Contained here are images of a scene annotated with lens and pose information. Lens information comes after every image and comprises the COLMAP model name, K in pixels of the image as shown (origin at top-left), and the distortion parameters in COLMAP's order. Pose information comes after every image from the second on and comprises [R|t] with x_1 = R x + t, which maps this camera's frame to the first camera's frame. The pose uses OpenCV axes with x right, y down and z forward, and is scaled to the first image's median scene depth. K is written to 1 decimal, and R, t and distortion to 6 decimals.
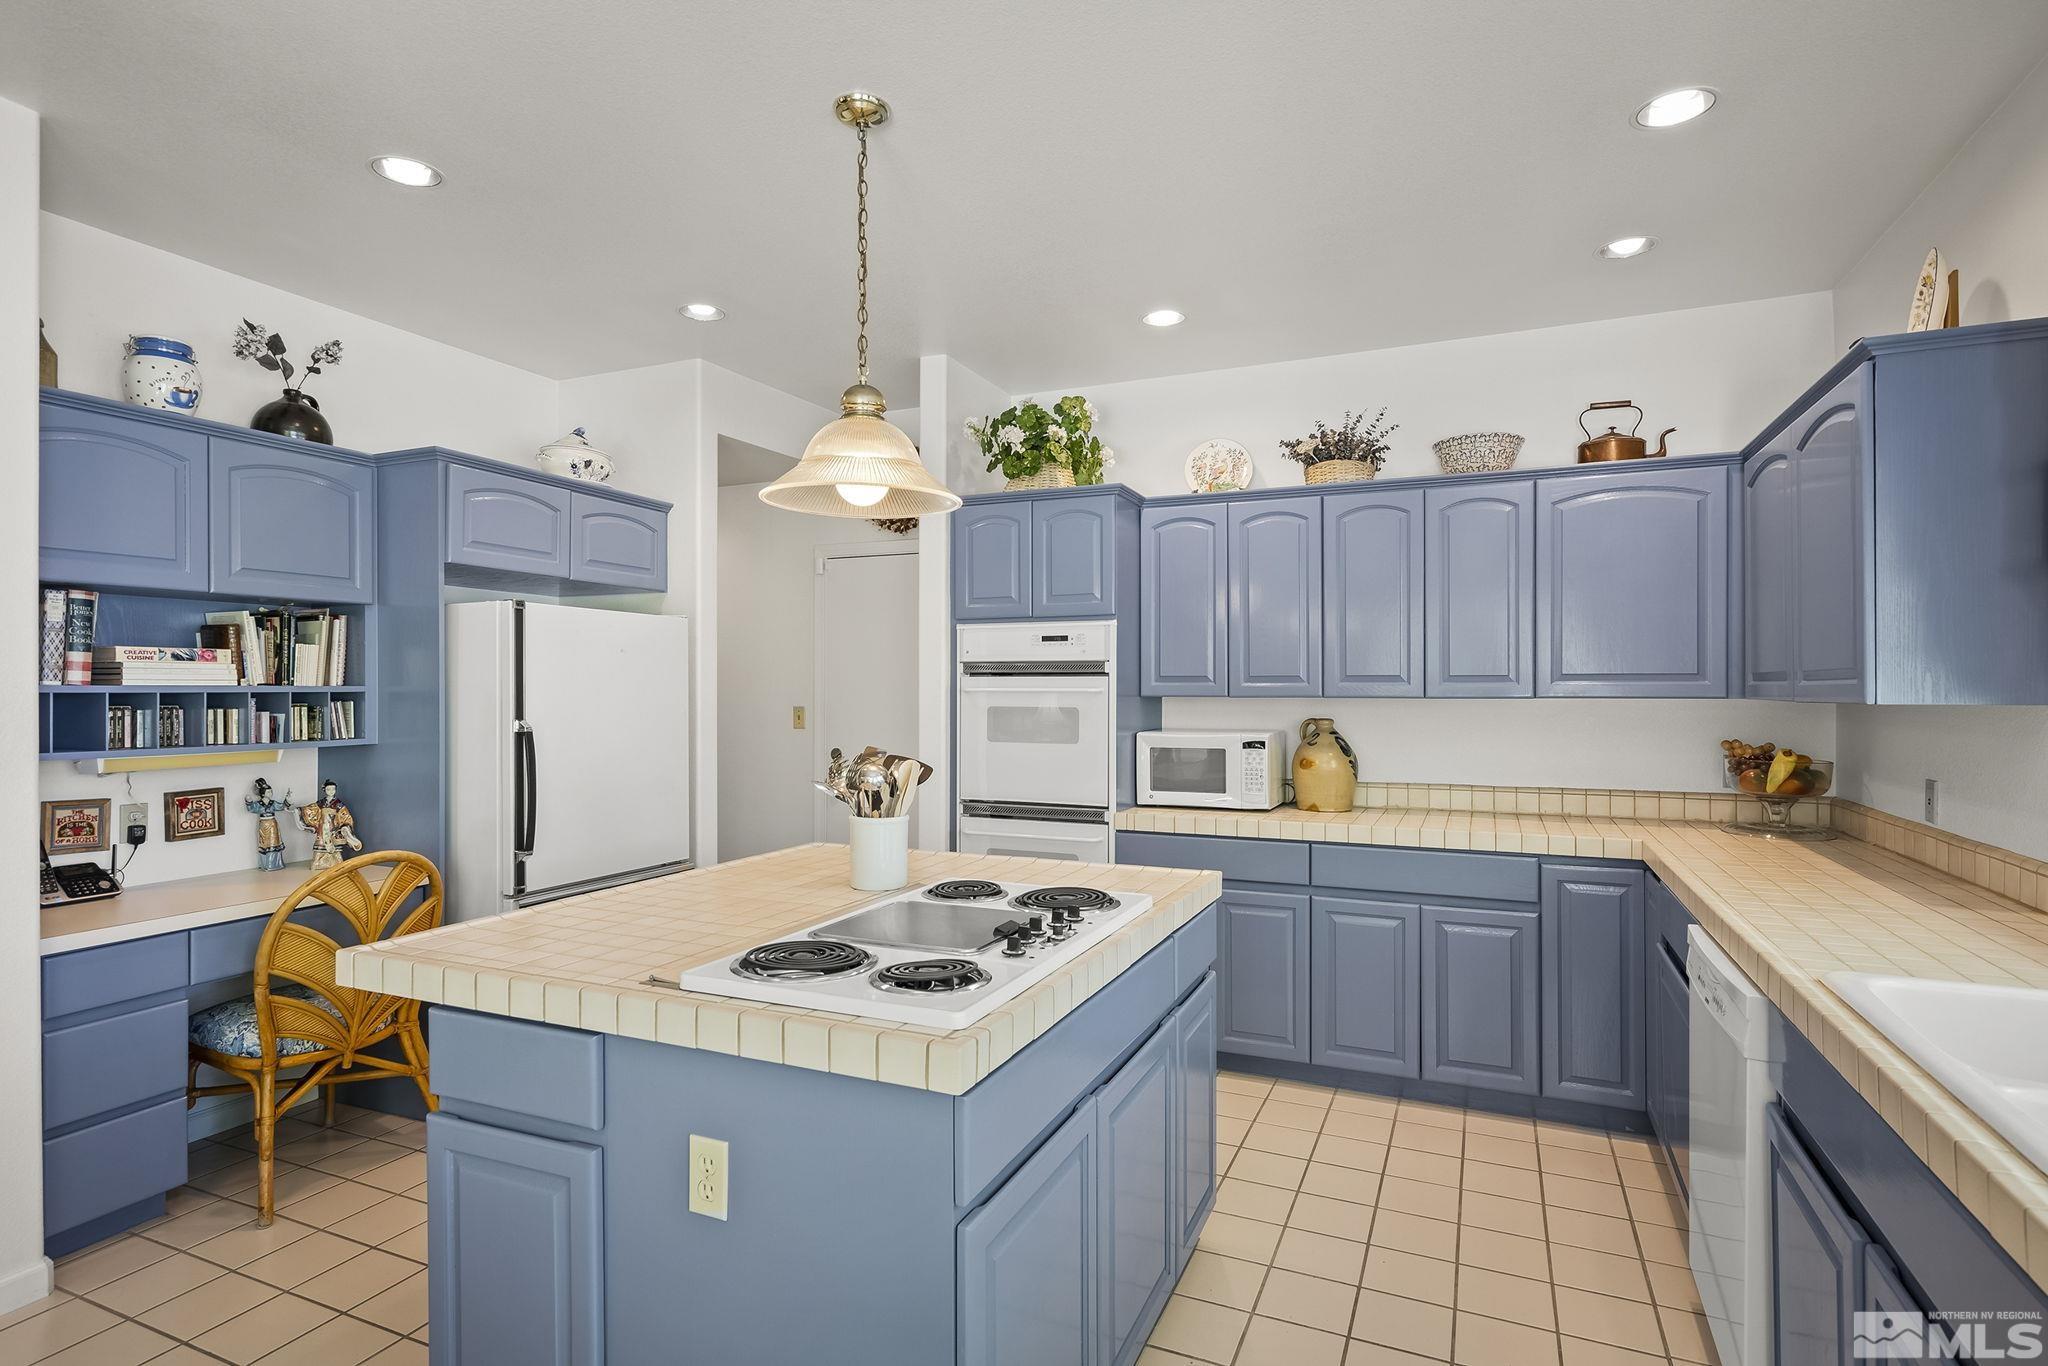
lens RADIAL K [[1040.5, 0, 1022.5], [0, 1040.5, 698.9], [0, 0, 1]] dist [0.000972, 0.000204]
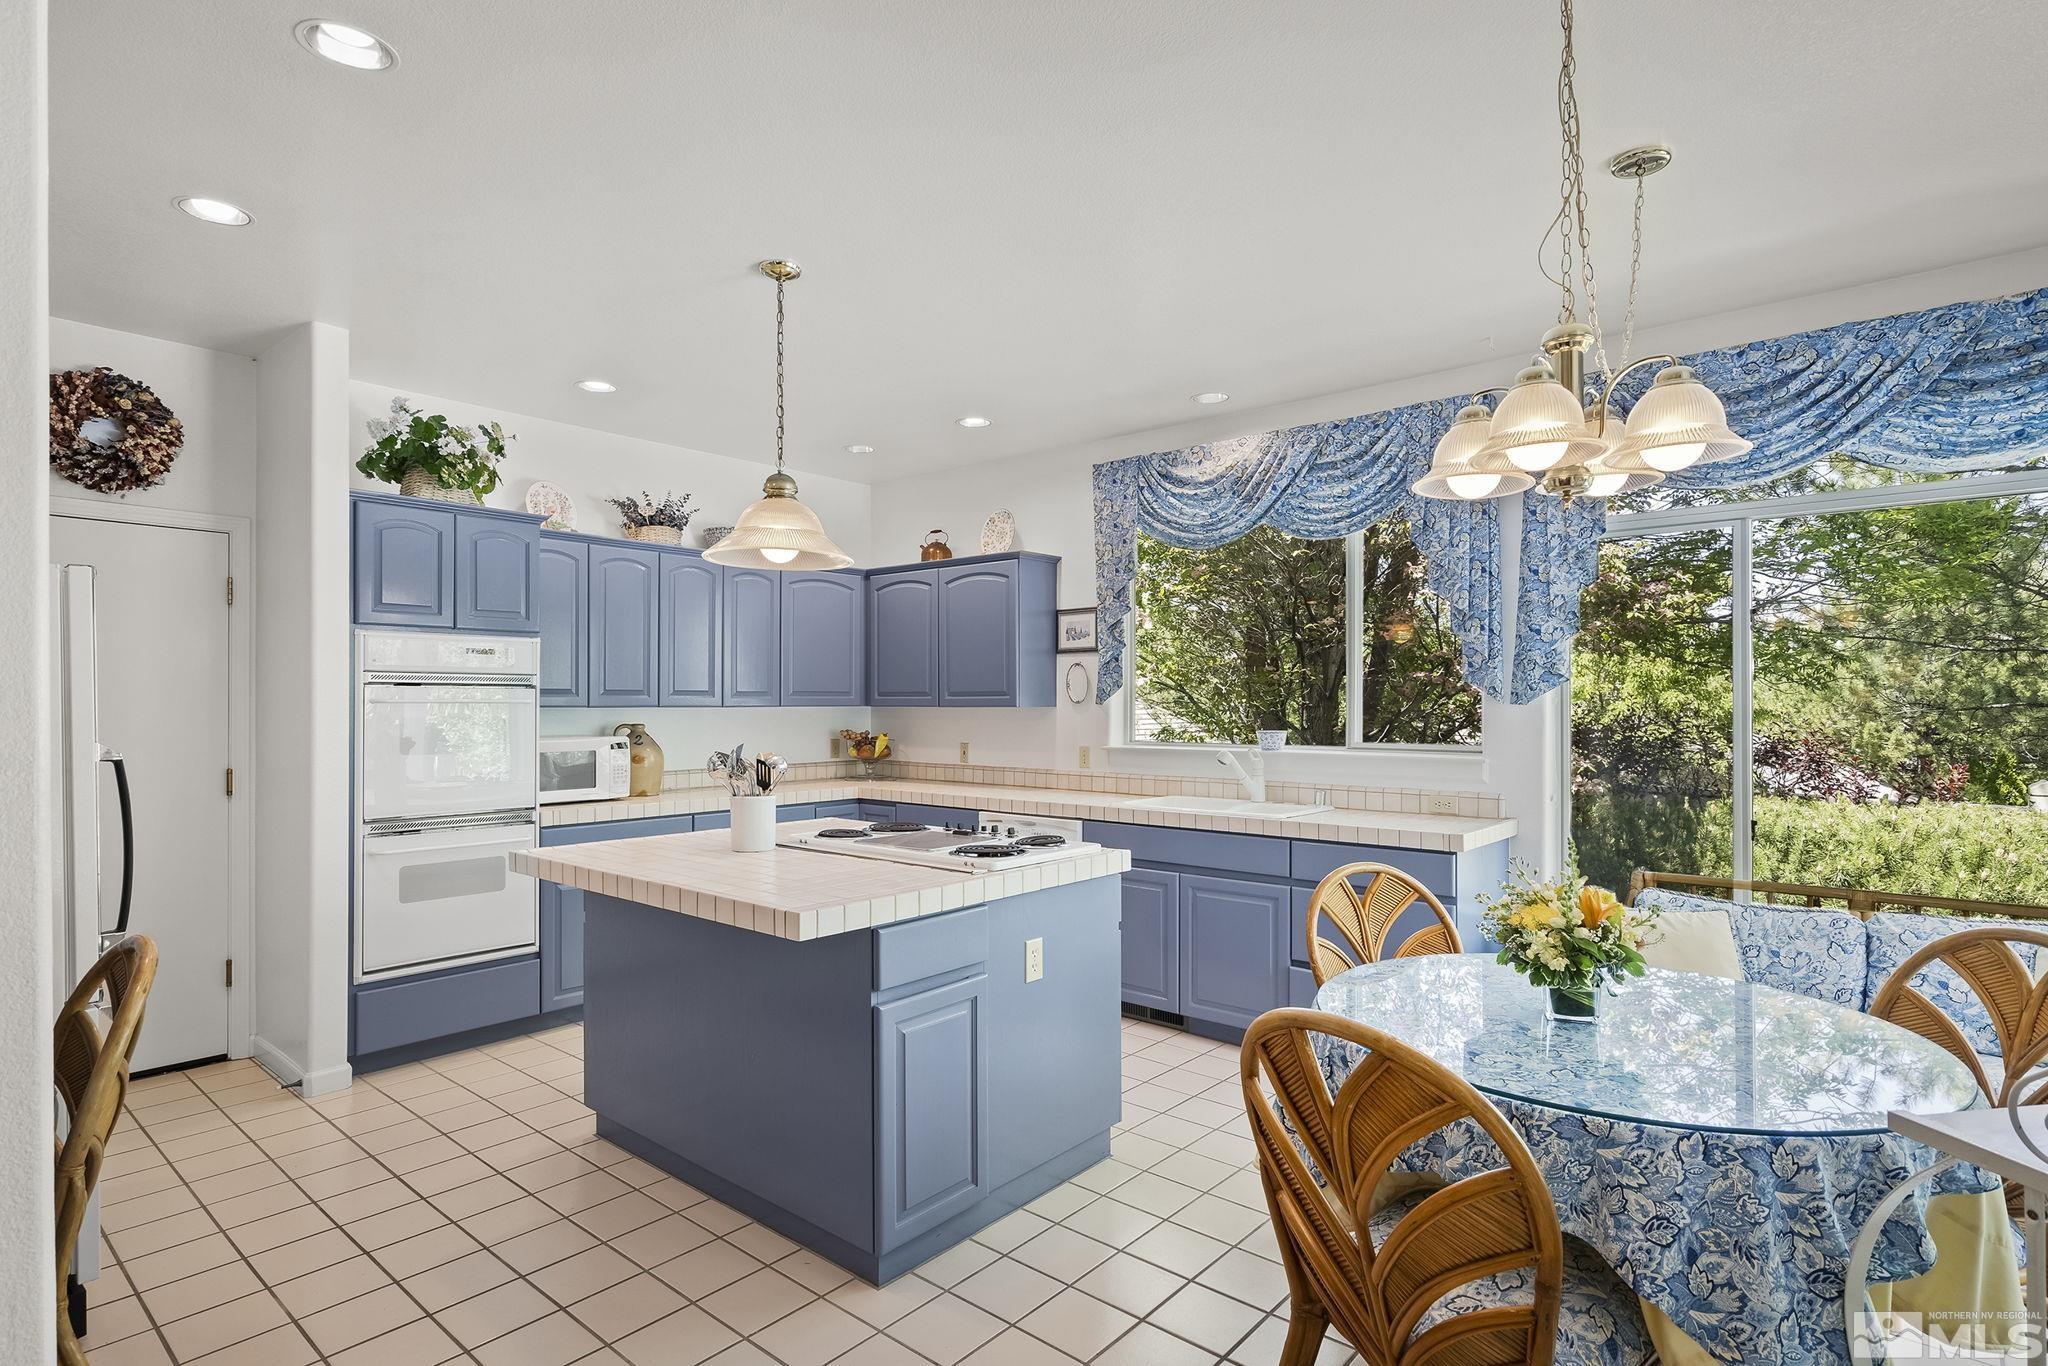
lens RADIAL K [[1040.5, 0, 1022.5], [0, 1040.5, 698.9], [0, 0, 1]] dist [0.000972, 0.000204]
pose [[0.285976, 0.003659, 0.958230, -0.824438], [0.007504, 0.999953, -0.006058, -0.000277], [-0.958207, 0.008923, 0.285936, 0.188380]]
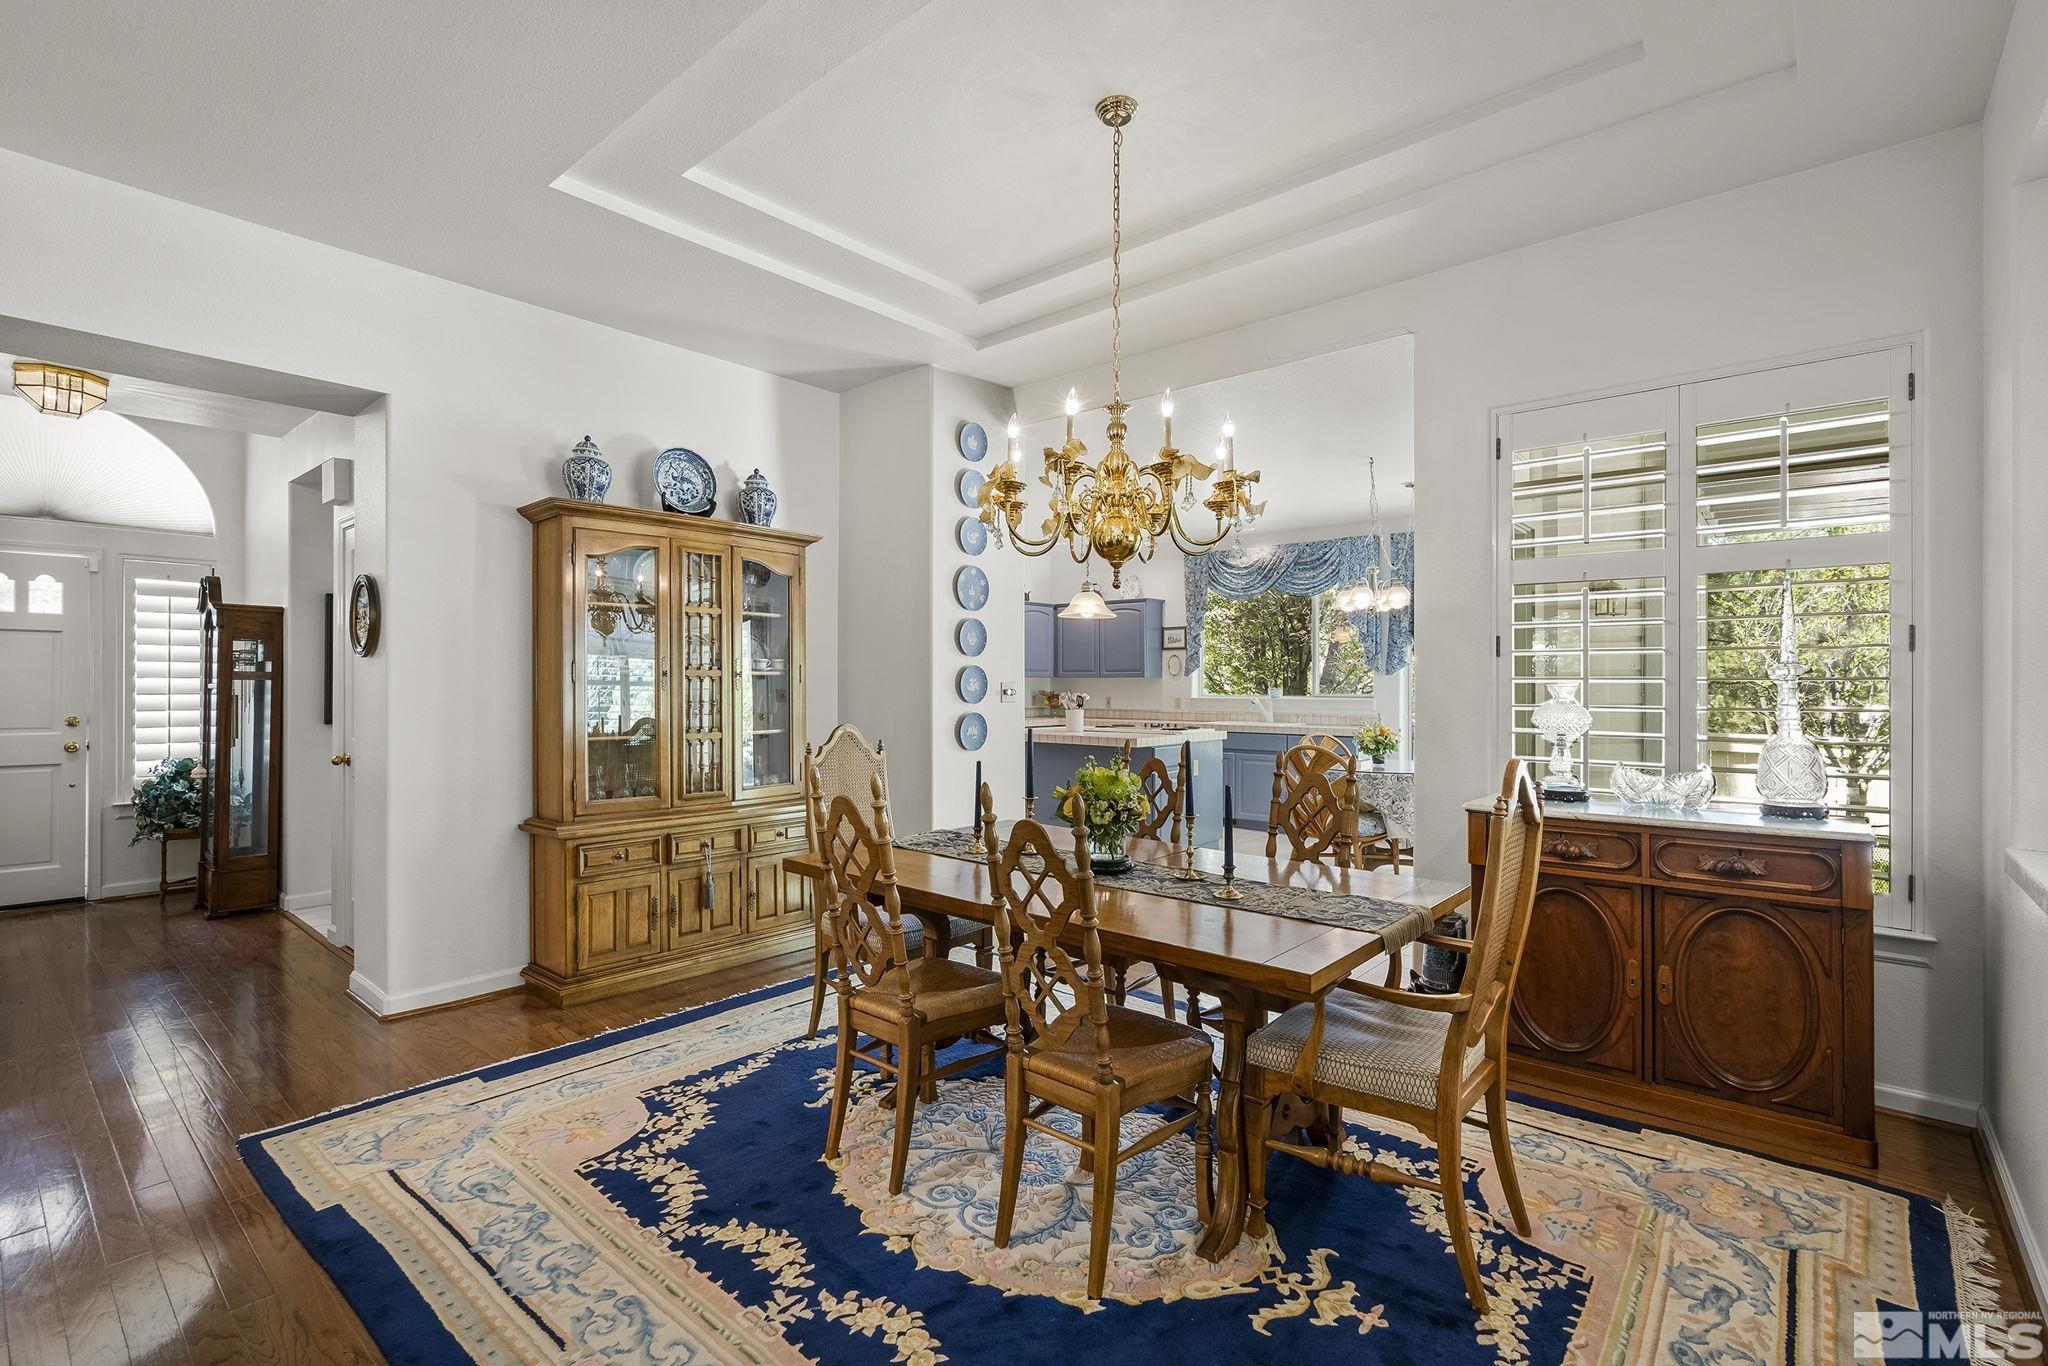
lens RADIAL K [[933.5, 0, 1022.5], [0, 933.5, 674.3], [0, 0, 1]] dist [-0.001662, -0.000110]
pose [[0.288614, 0.010735, 0.957385, -1.911126], [0.005601, 0.999901, -0.012901, 0.023116], [-0.957429, 0.009086, 0.288526, 0.193263]]
